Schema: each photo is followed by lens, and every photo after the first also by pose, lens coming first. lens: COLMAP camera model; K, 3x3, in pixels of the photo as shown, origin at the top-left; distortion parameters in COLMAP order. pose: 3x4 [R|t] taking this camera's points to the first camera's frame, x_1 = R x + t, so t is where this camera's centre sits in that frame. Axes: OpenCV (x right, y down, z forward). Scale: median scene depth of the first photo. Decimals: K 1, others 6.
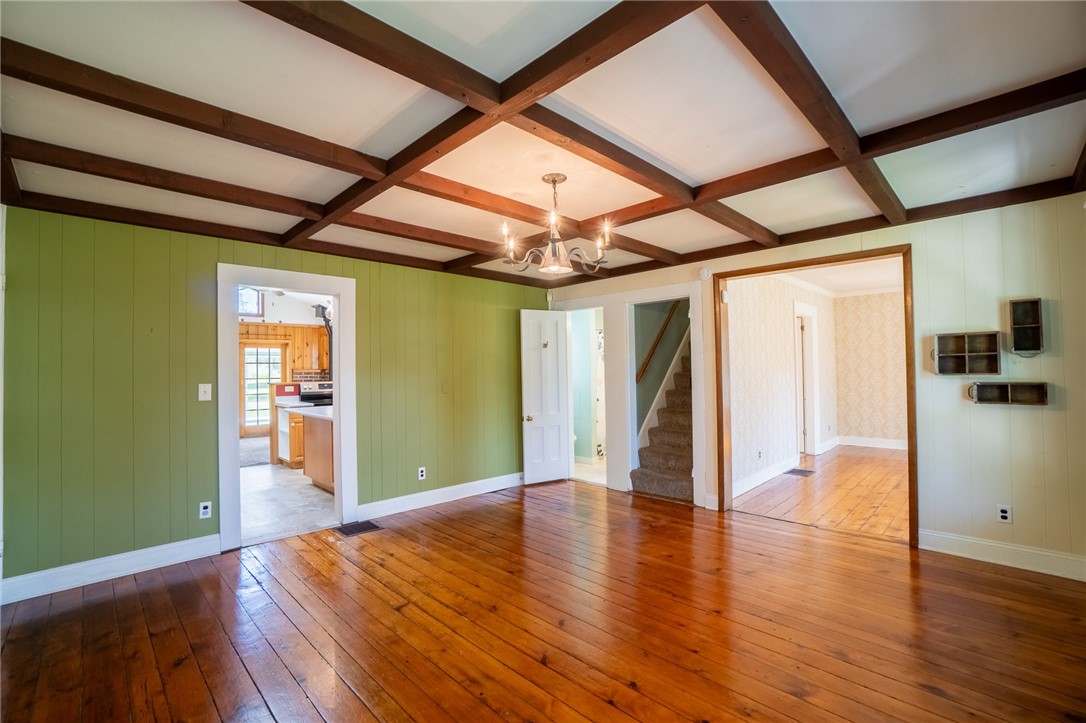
lens RADIAL K [[483.8, 0, 534.0], [0, 483.8, 362.7], [0, 0, 1]] dist [-0.059906, 0.019849]
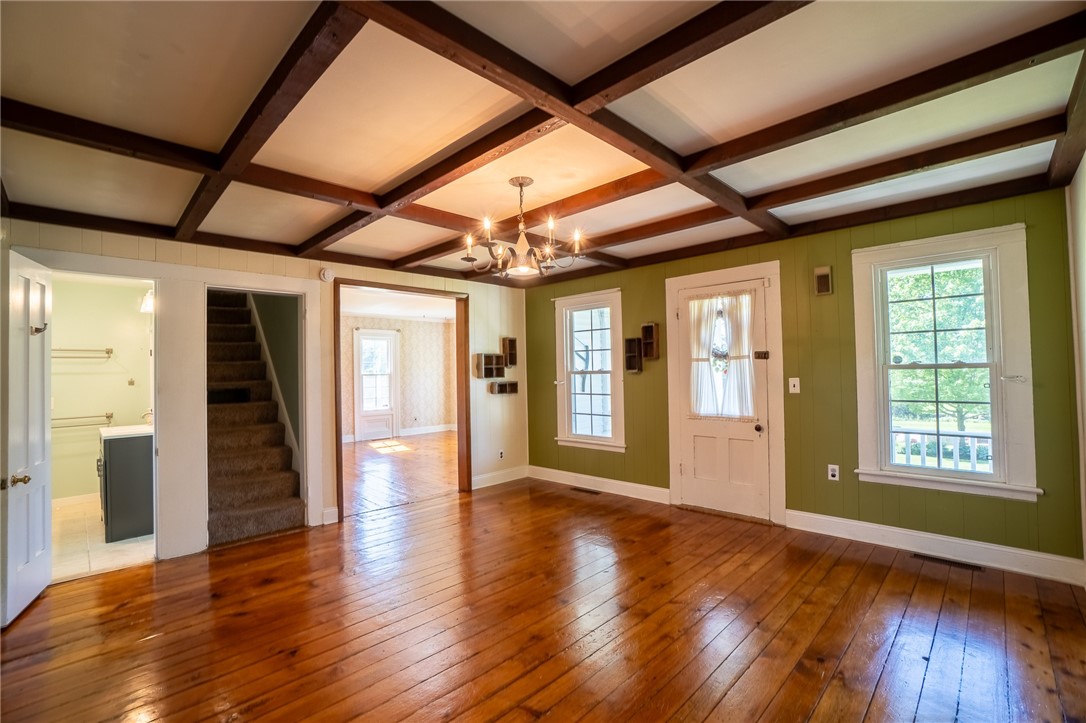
lens RADIAL K [[483.8, 0, 534.0], [0, 483.8, 362.7], [0, 0, 1]] dist [-0.059906, 0.019849]
pose [[-0.030095, 0.034677, 0.998945, -0.888751], [0.004920, 0.999391, -0.034545, 0.032538], [-0.999535, 0.003875, -0.030248, 0.928449]]
